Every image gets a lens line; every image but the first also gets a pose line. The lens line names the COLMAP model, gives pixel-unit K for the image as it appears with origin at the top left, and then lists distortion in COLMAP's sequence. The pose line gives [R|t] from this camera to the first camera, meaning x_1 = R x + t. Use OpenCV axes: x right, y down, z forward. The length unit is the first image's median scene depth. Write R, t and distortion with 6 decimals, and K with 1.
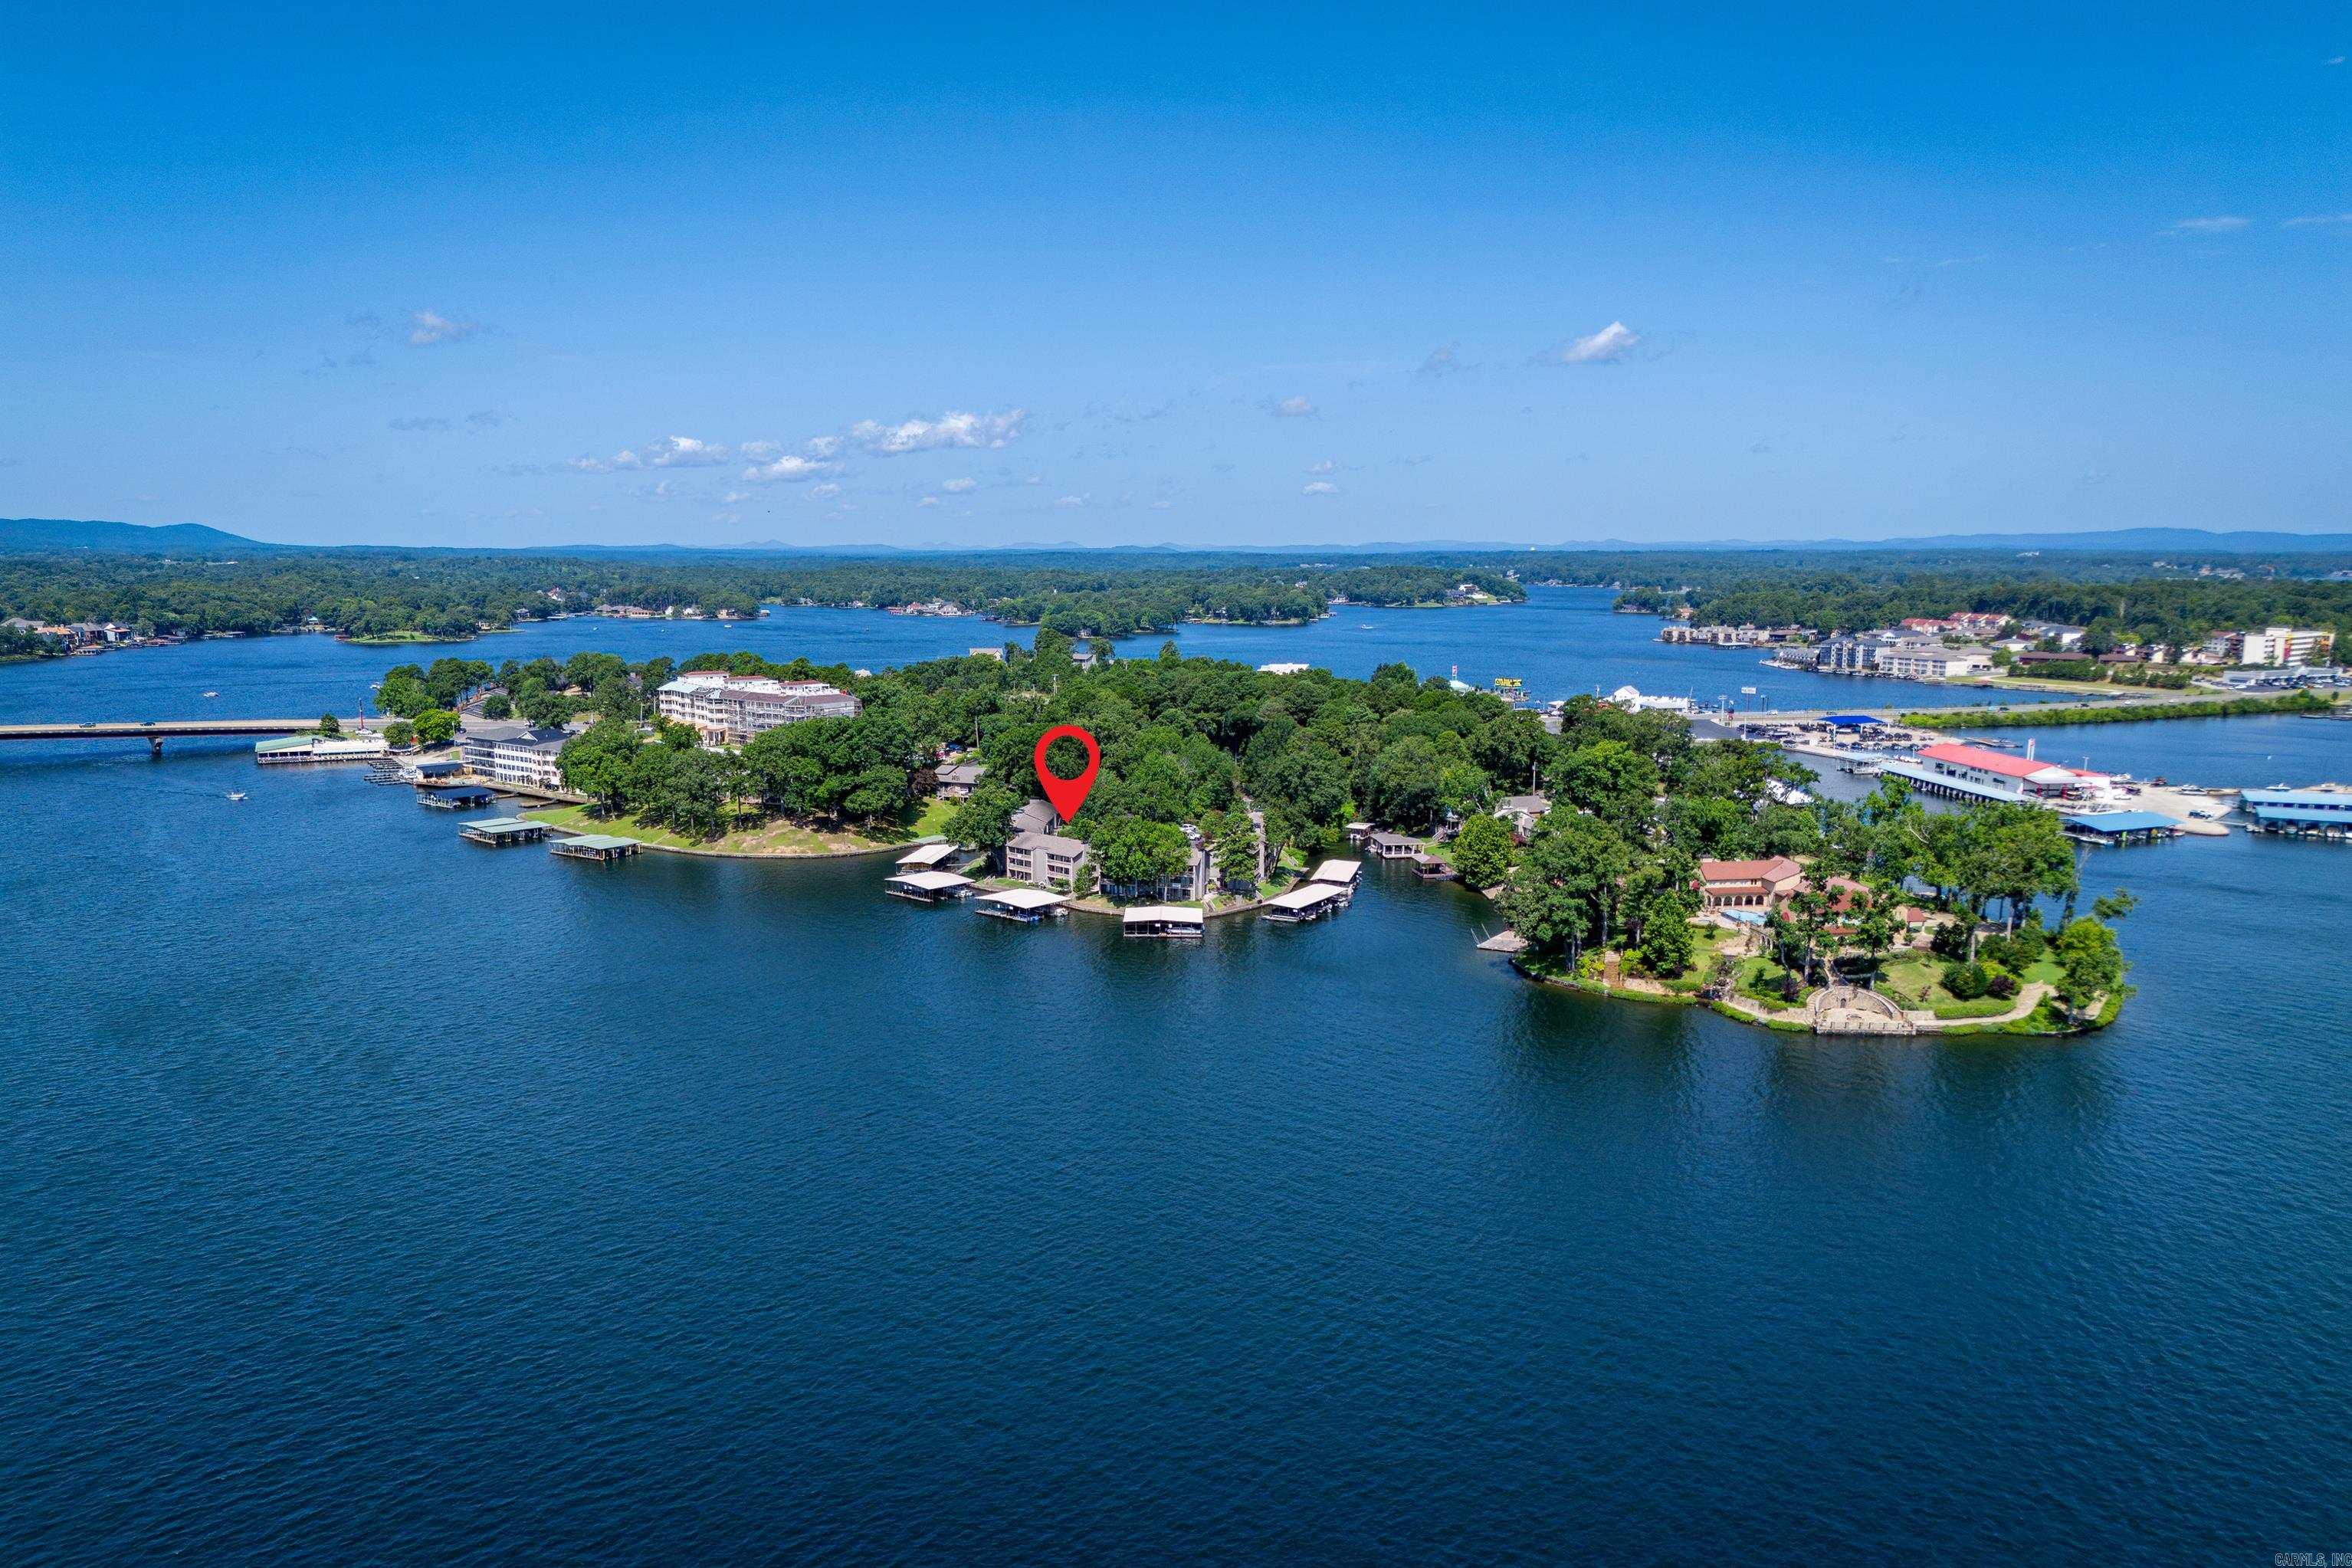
lens RADIAL K [[1733.5, 0, 1176.3], [0, 1733.5, 861.8], [0, 0, 1]] dist [0.070001, -0.056269]
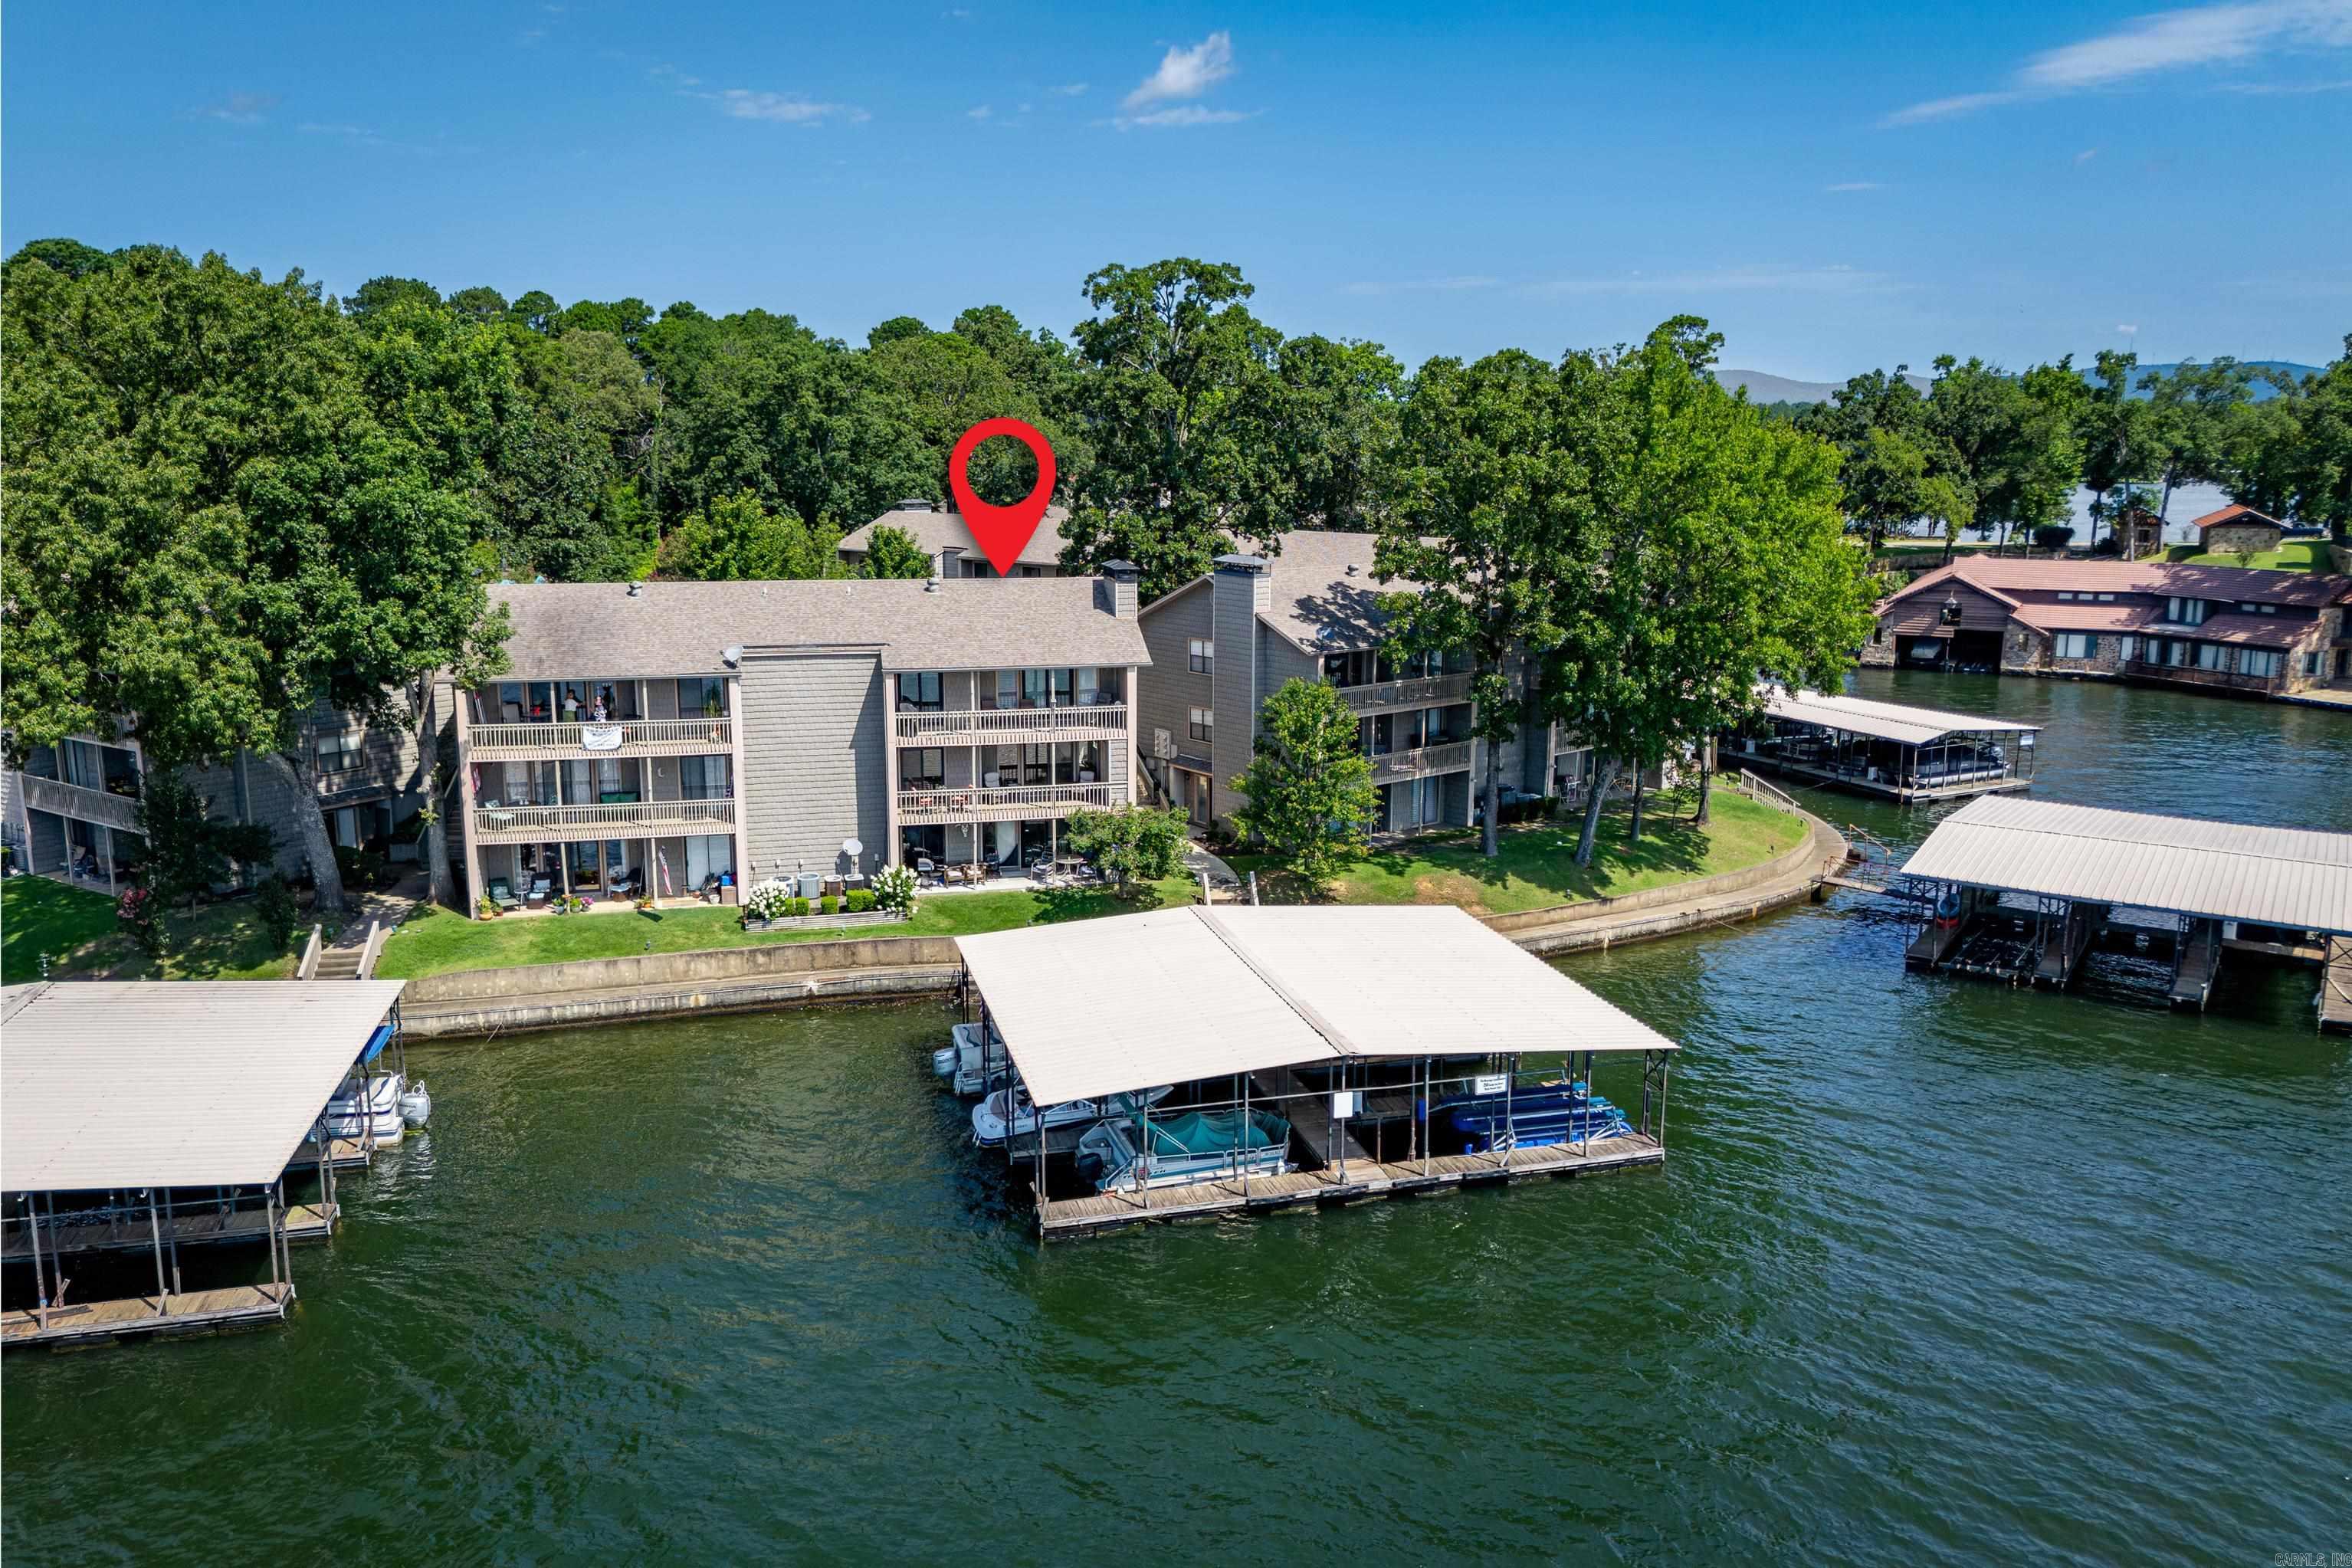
lens RADIAL K [[1733.5, 0, 1185.1], [0, 1733.5, 764.7], [0, 0, 1]] dist [0.070001, -0.056269]
pose [[0.547184, -0.155361, 0.822468, -0.133845], [0.144861, 0.985372, 0.089758, -0.005106], [-0.824382, 0.070029, 0.561685, 0.642072]]
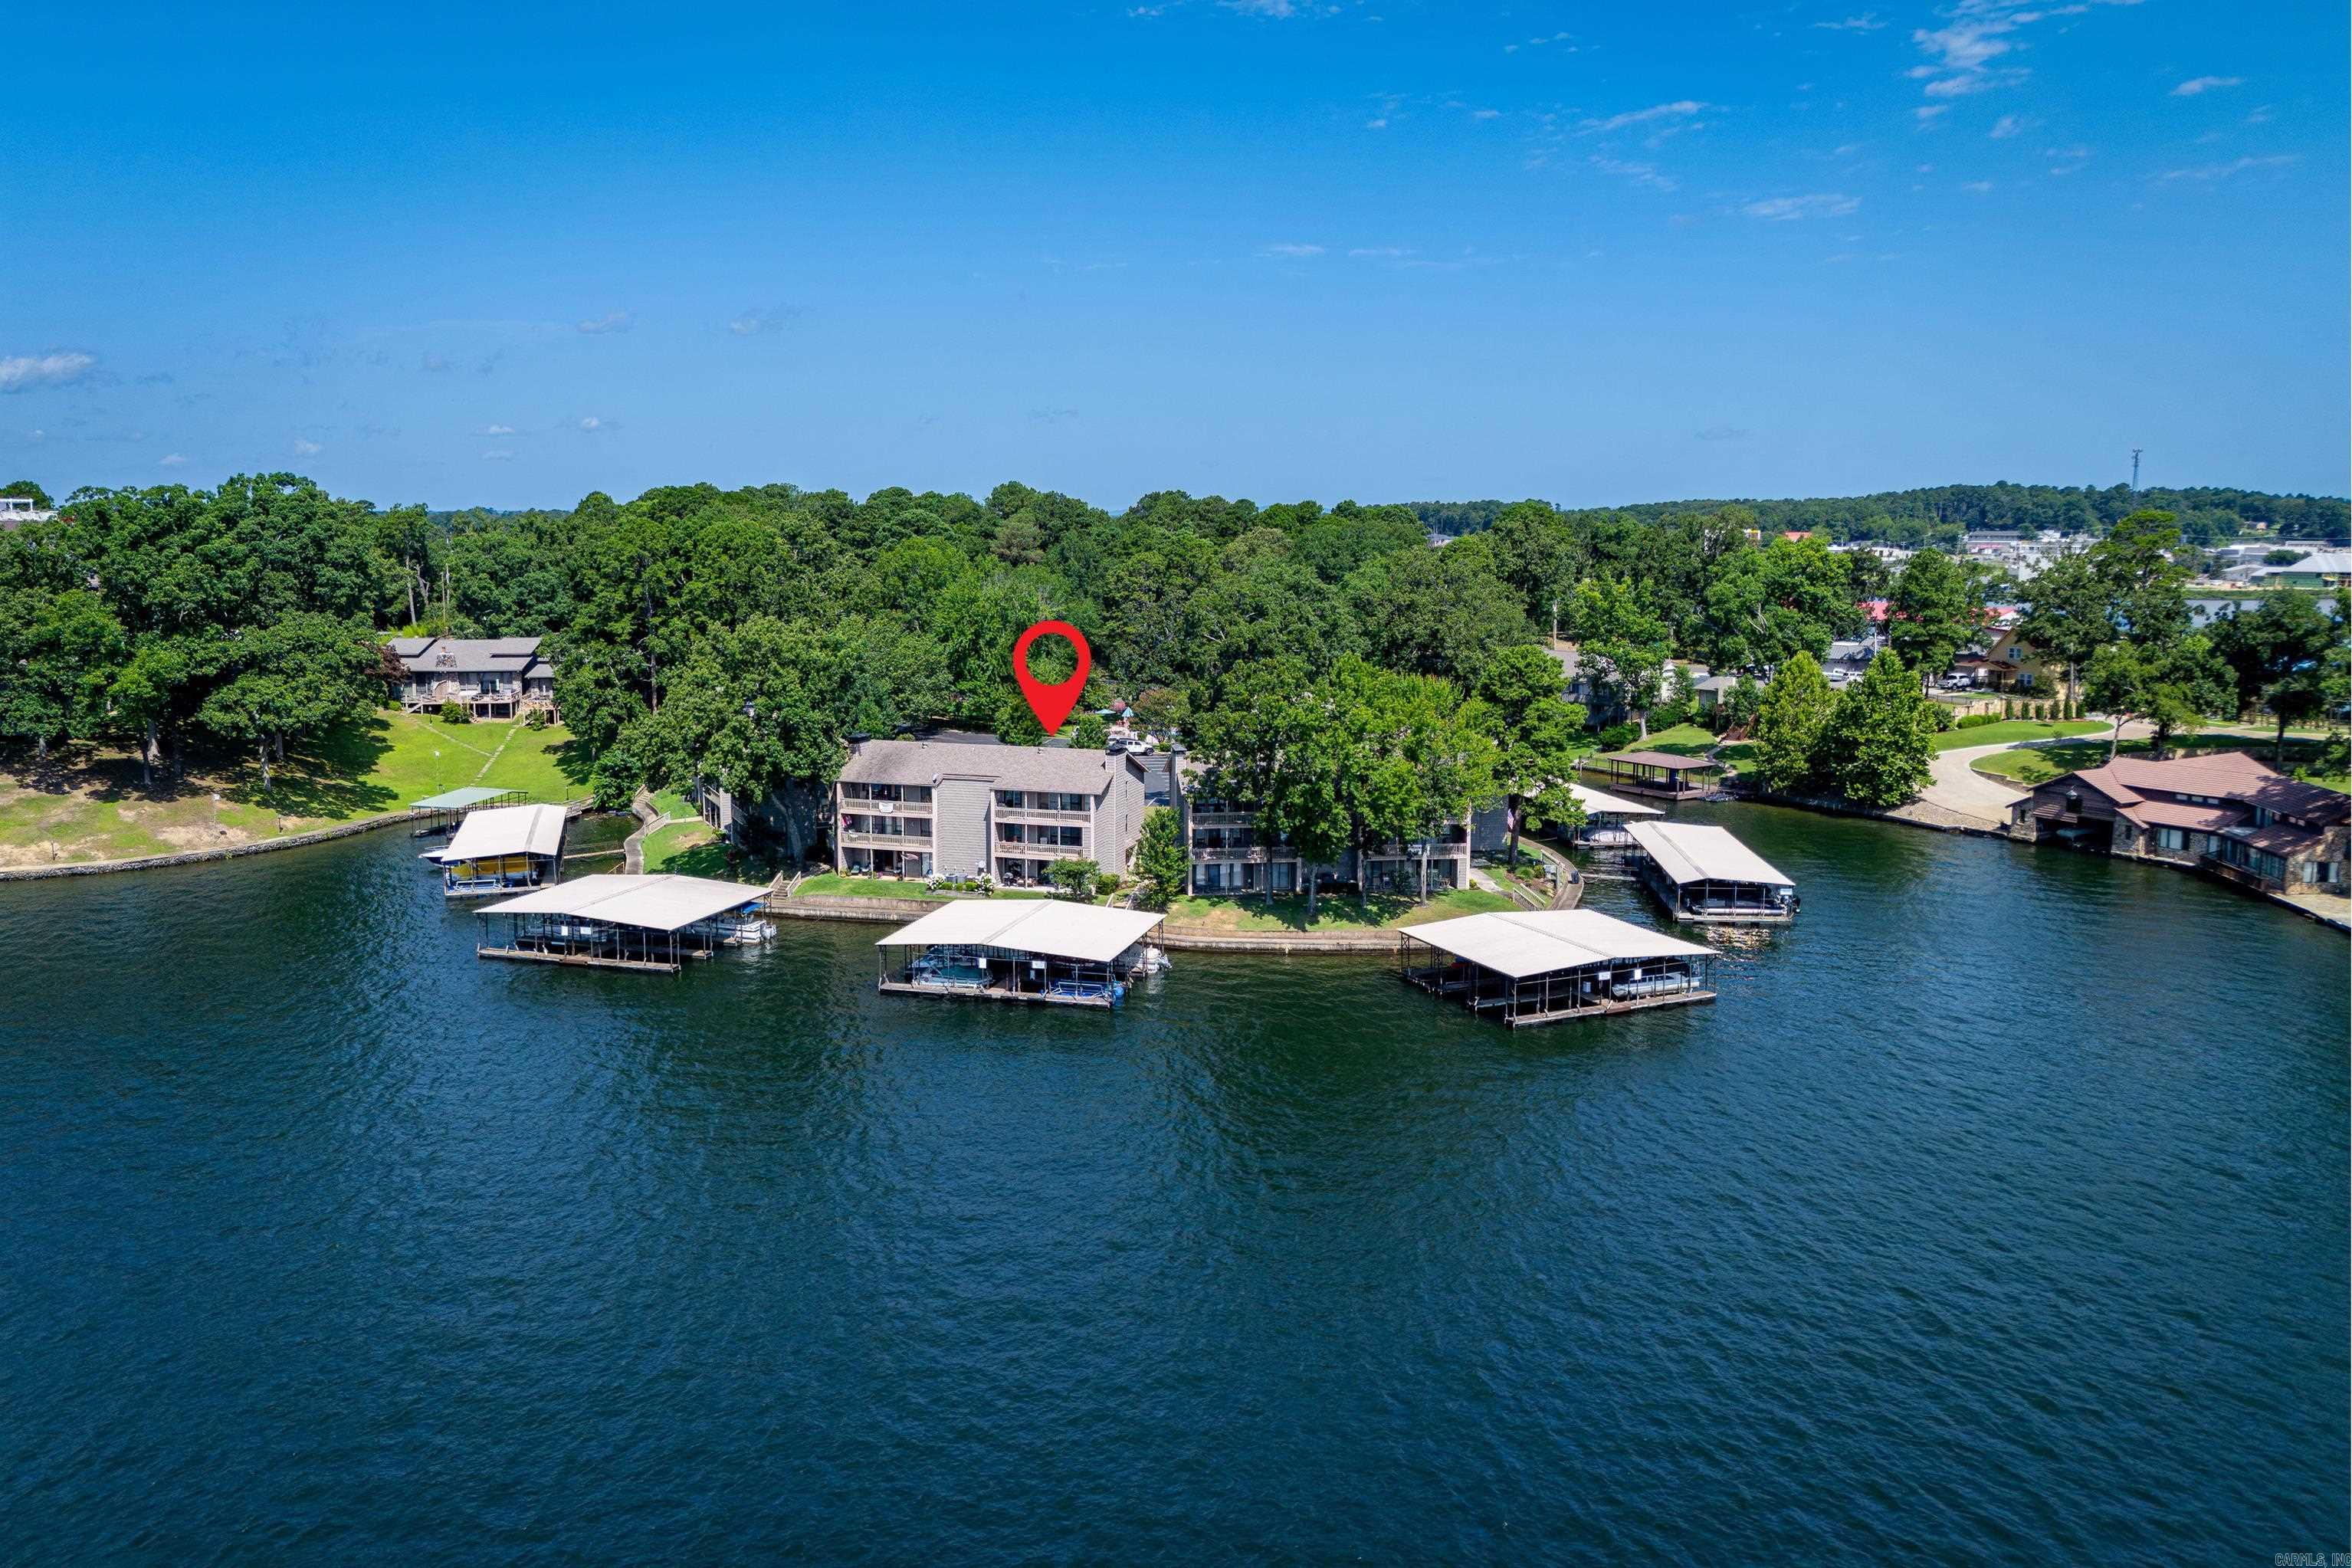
lens RADIAL K [[1733.5, 0, 1183.8], [0, 1733.5, 719.5], [0, 0, 1]] dist [0.070001, -0.056269]
pose [[0.901103, -0.048074, 0.430931, -0.136100], [0.074967, 0.996141, -0.045632, -0.000302], [-0.427074, 0.073425, 0.901230, 0.481157]]
